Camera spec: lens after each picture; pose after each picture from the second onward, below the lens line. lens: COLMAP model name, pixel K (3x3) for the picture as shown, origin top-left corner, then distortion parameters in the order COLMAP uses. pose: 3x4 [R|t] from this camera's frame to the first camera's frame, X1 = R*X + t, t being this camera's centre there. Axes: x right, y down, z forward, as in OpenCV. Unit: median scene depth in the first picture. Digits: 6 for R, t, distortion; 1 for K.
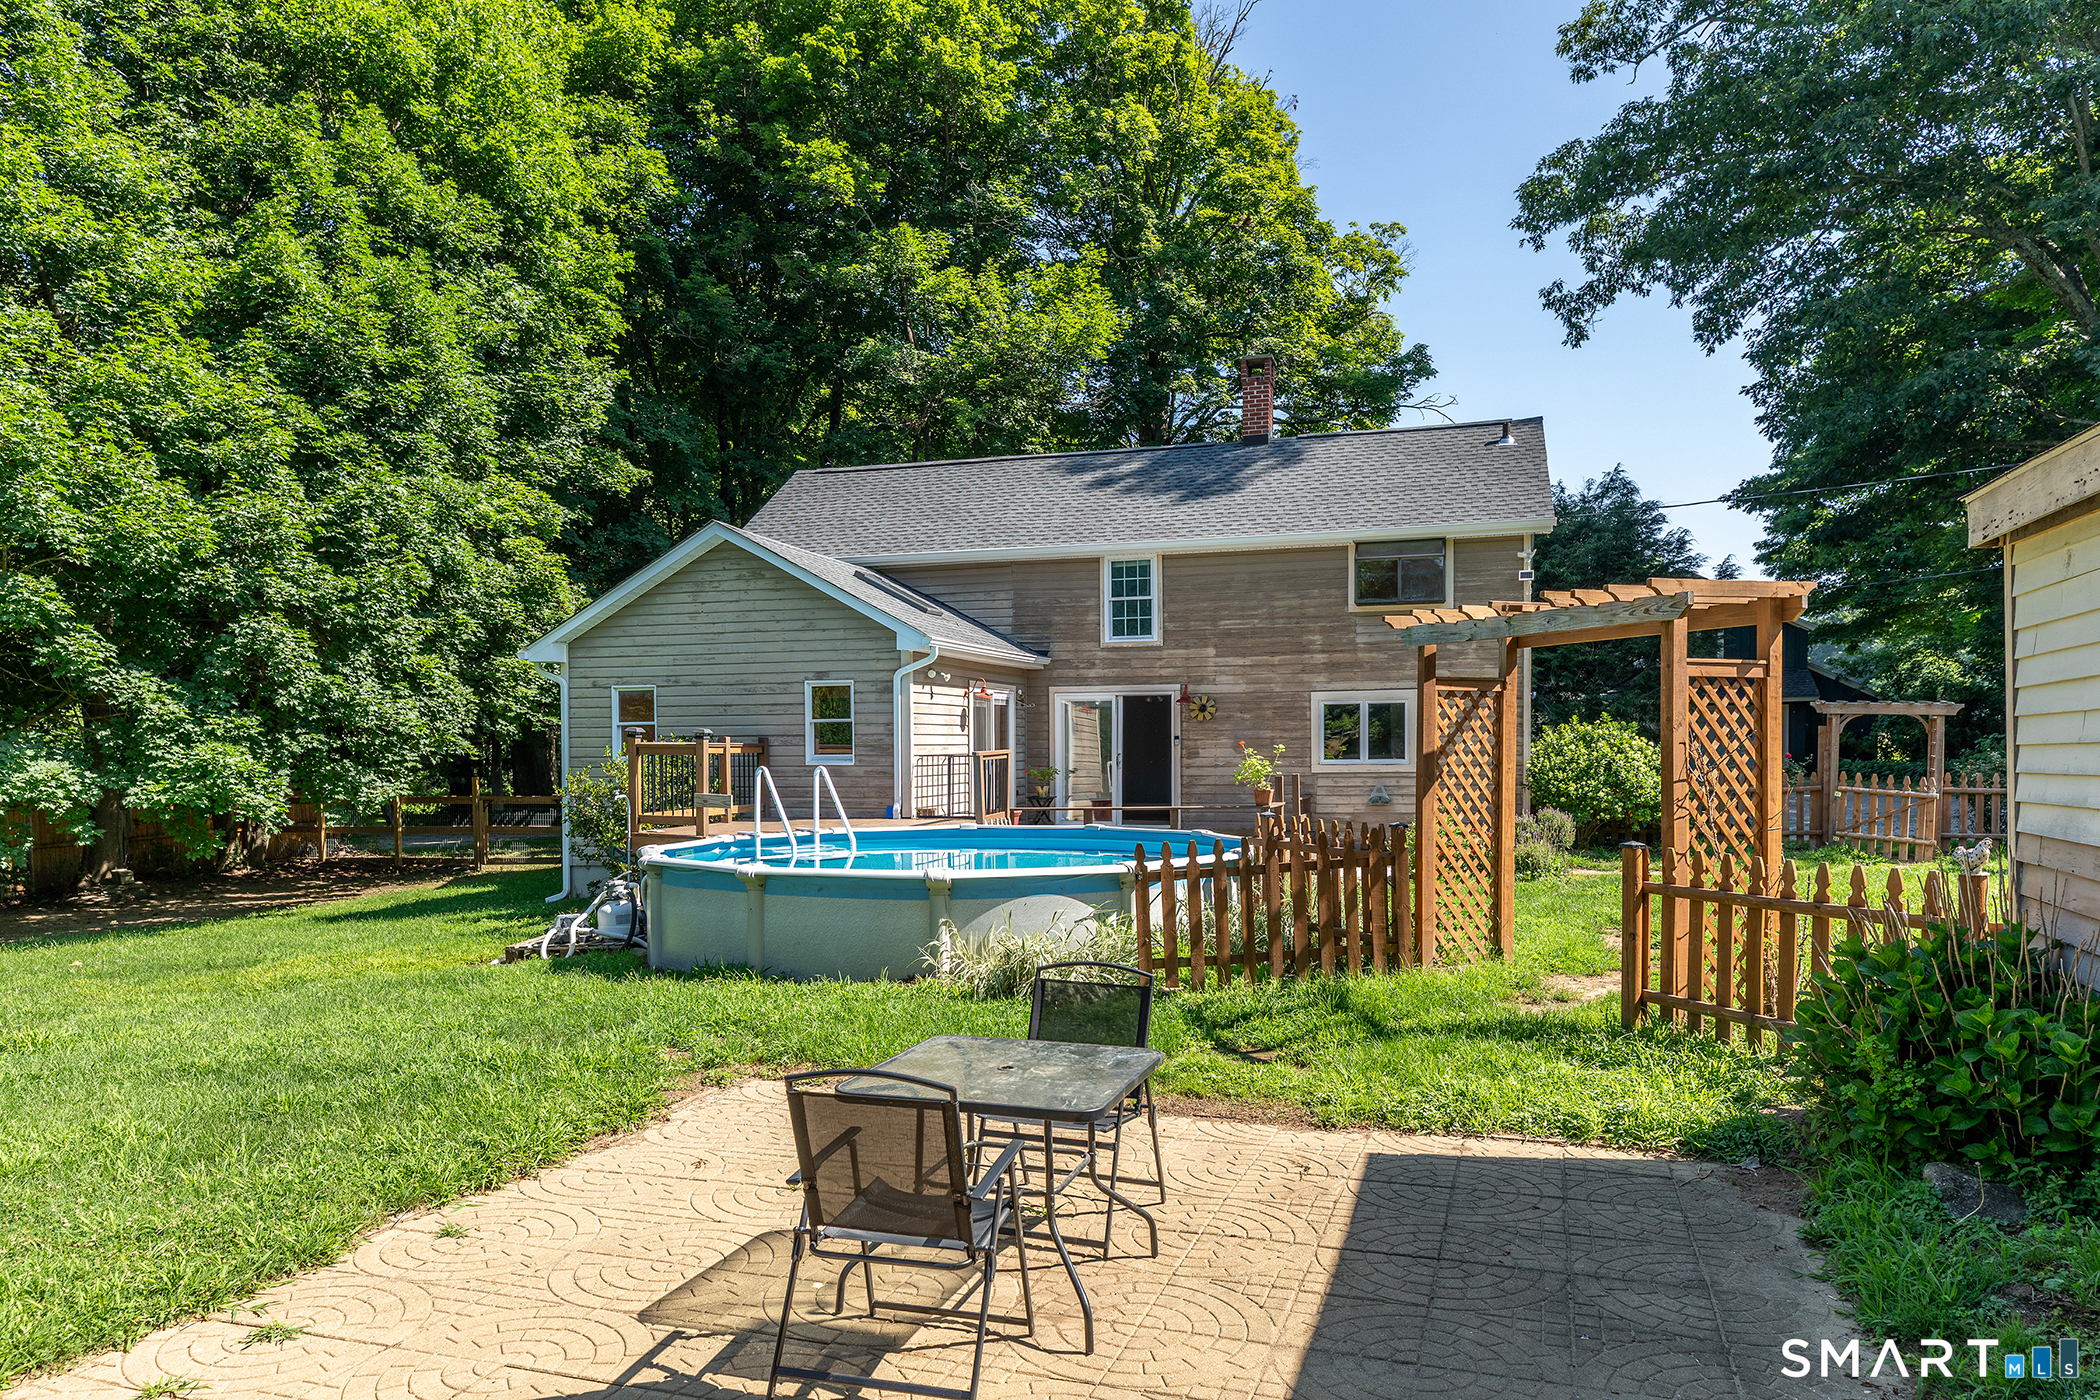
lens RADIAL K [[1336.1, 0, 1115.3], [0, 1336.1, 820.5], [0, 0, 1]] dist [0.007104, 0.001323]
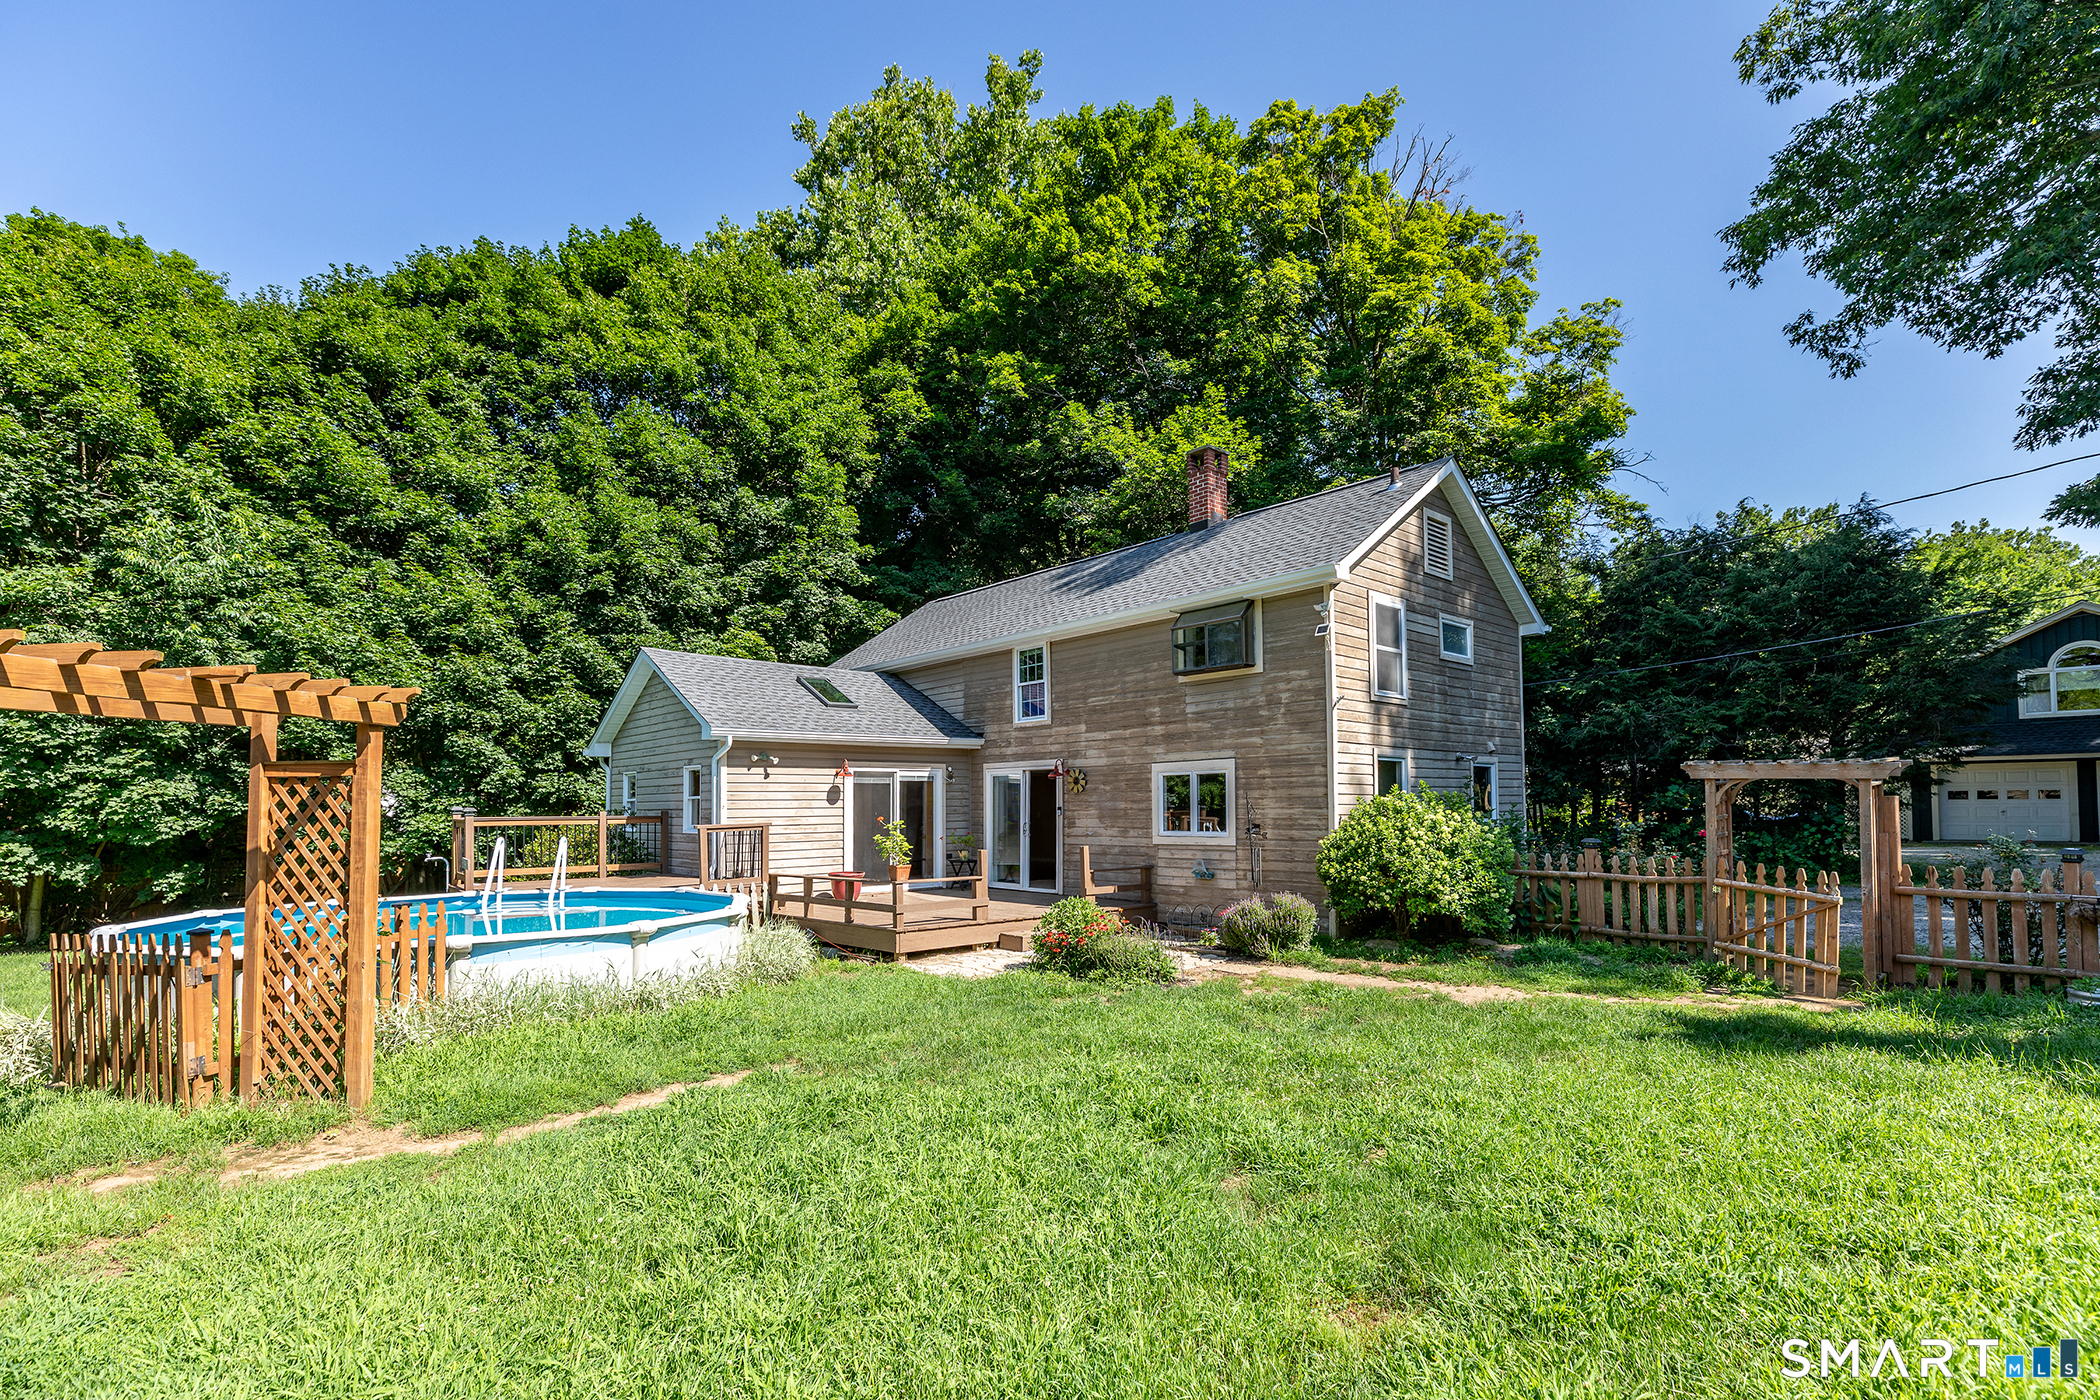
lens RADIAL K [[982.2, 0, 1045.3], [0, 982.2, 784.8], [0, 0, 1]] dist [0.000257, -0.000676]
pose [[0.854949, -0.012698, -0.518556, 0.446488], [-0.025663, 0.997441, -0.066734, -0.027818], [0.518076, 0.070362, 0.852435, 0.318013]]
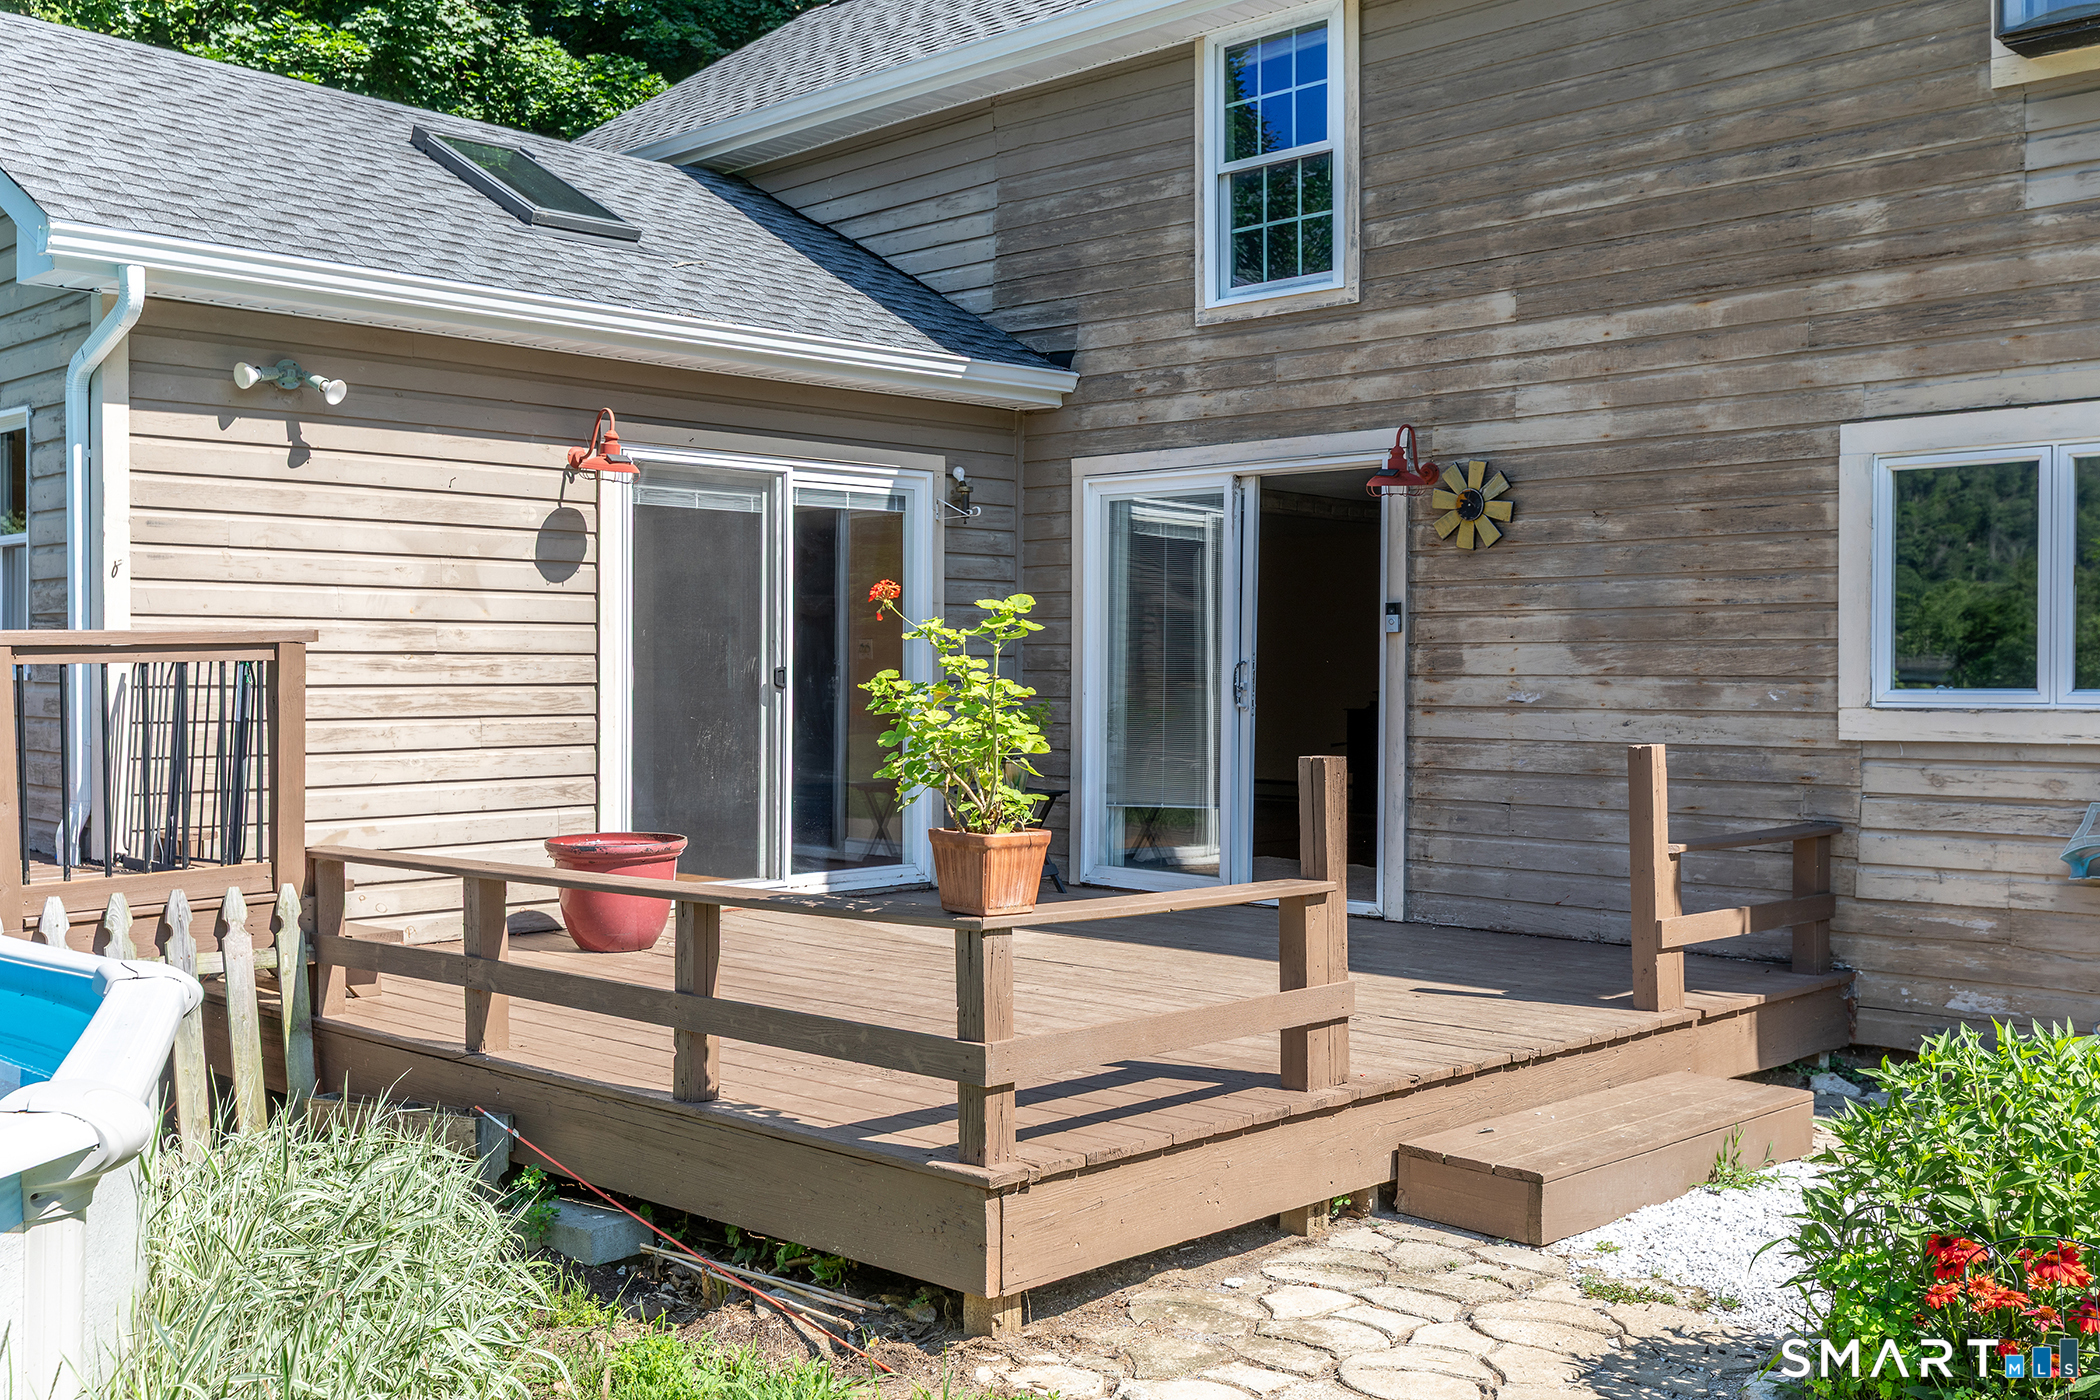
lens RADIAL K [[2107.5, 0, 1050.3], [0, 2107.5, 692.4], [0, 0, 1]] dist [0.032712, 0.000000]
pose [[0.882775, 0.014428, -0.469574, 0.197656], [-0.034471, 0.998823, -0.034114, -0.024941], [0.468529, 0.046302, 0.882234, 0.554877]]
